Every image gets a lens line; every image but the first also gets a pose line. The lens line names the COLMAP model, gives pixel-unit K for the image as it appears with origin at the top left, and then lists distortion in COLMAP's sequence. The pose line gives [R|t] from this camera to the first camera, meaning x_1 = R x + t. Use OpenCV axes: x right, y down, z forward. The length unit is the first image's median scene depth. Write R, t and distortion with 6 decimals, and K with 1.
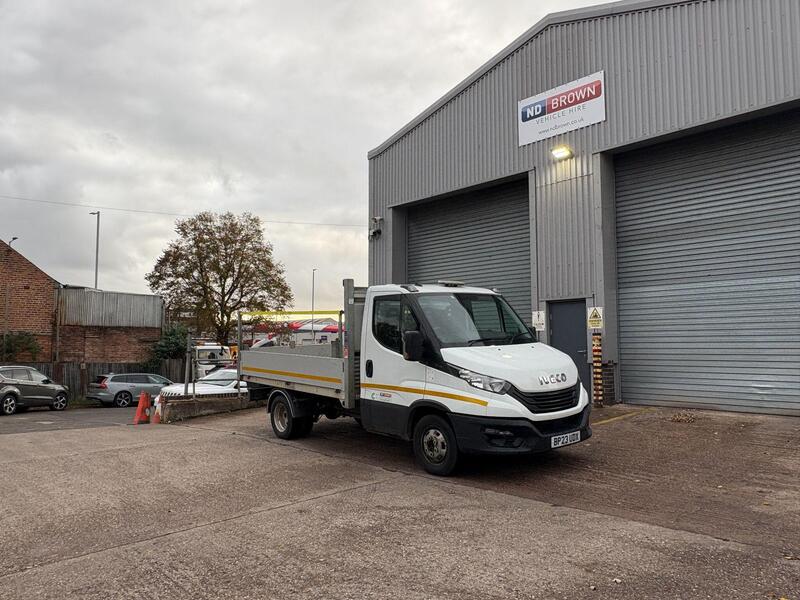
lens RADIAL K [[604.6, 0, 400.0], [0, 604.6, 300.0], [0, 0, 1]] dist [-0.003634, 0.003726]
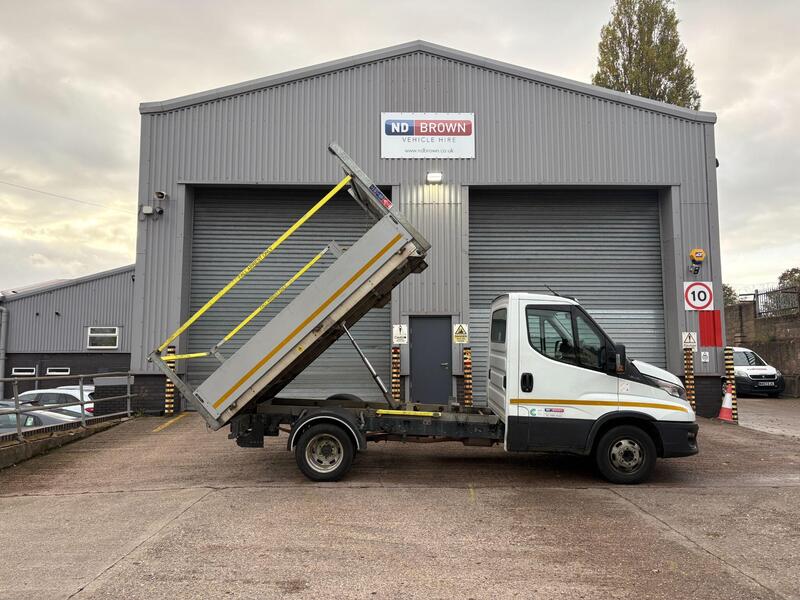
lens RADIAL K [[609.0, 0, 399.0], [0, 609.0, 304.3], [0, 0, 1]] dist [0.027795, -0.006231]
pose [[0.660900, 0.073109, 0.746904, -0.544023], [-0.061452, 0.997173, -0.043231, 0.028808], [-0.747954, -0.017327, 0.663525, 0.328121]]
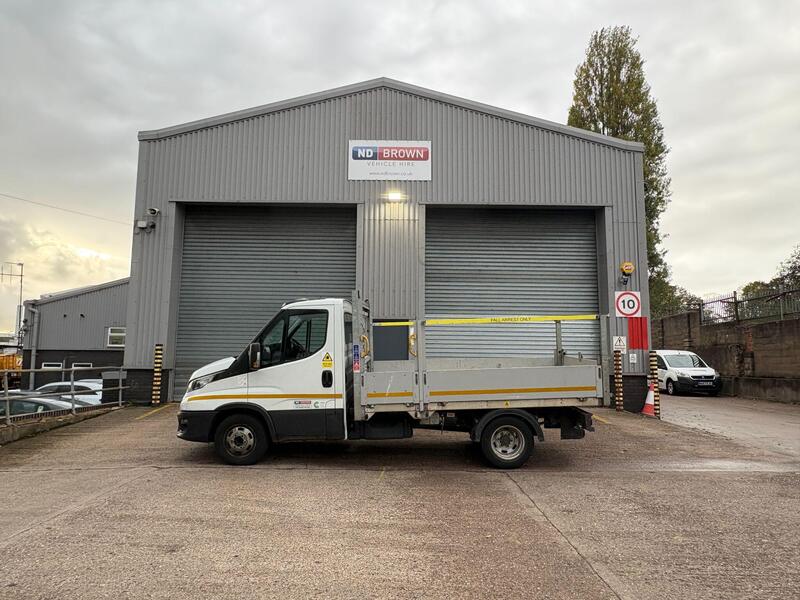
lens RADIAL K [[548.8, 0, 402.8], [0, 548.8, 300.5], [0, 0, 1]] dist [-0.003310, -0.000534]
pose [[0.667447, 0.092581, 0.738880, -0.494653], [-0.070779, 0.995636, -0.060816, 0.025569], [-0.741286, -0.011706, 0.671087, 0.253272]]
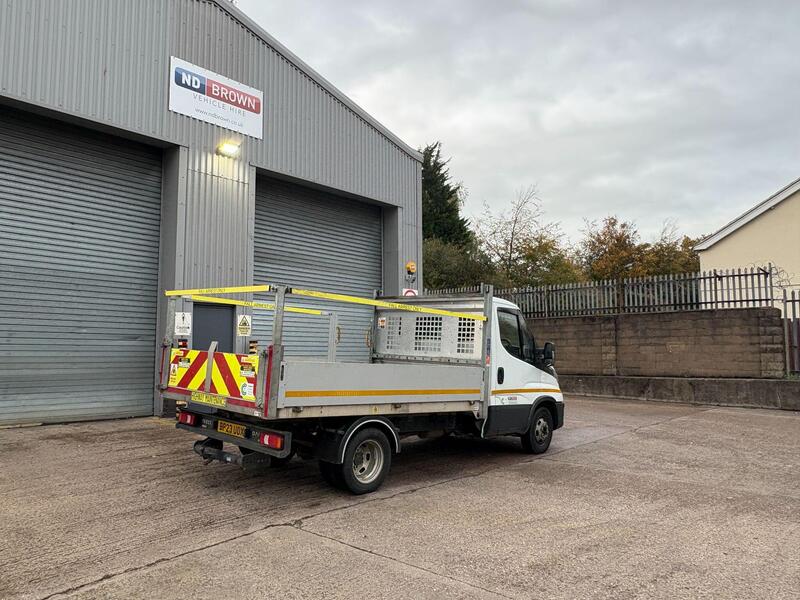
lens RADIAL K [[604.6, 0, 400.0], [0, 604.6, 300.0], [0, 0, 1]] dist [-0.003634, 0.003726]
pose [[-0.119553, 0.090424, 0.988701, -0.664884], [-0.079288, 0.991794, -0.100295, 0.063205], [-0.989657, -0.090383, -0.111403, 0.802681]]
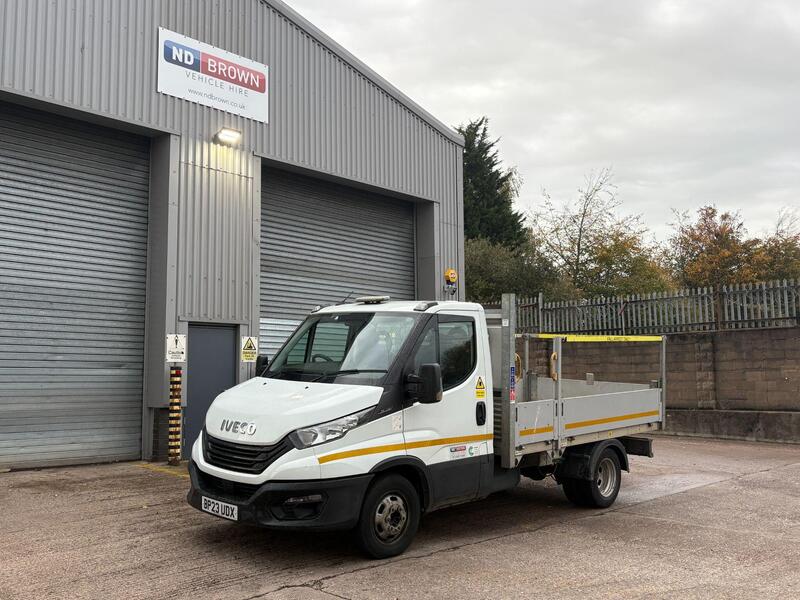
lens RADIAL K [[760.7, 0, 397.7], [0, 760.7, 301.2], [0, 0, 1]] dist [0.031189, -0.023125]
pose [[-0.064441, 0.110589, 0.991775, -0.690900], [-0.073044, 0.990652, -0.115210, 0.064895], [-0.995245, -0.079868, -0.055761, 0.803506]]
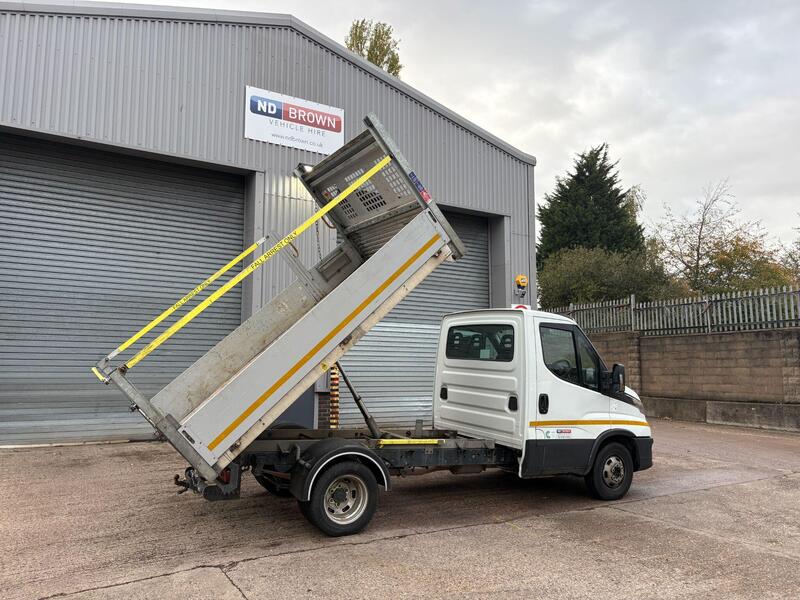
lens RADIAL K [[609.0, 0, 399.0], [0, 609.0, 304.3], [0, 0, 1]] dist [0.027795, -0.006231]
pose [[0.190625, 0.111967, 0.975257, -0.602695], [-0.082442, 0.991790, -0.097751, 0.045615], [-0.978195, -0.061768, 0.198291, 0.640882]]
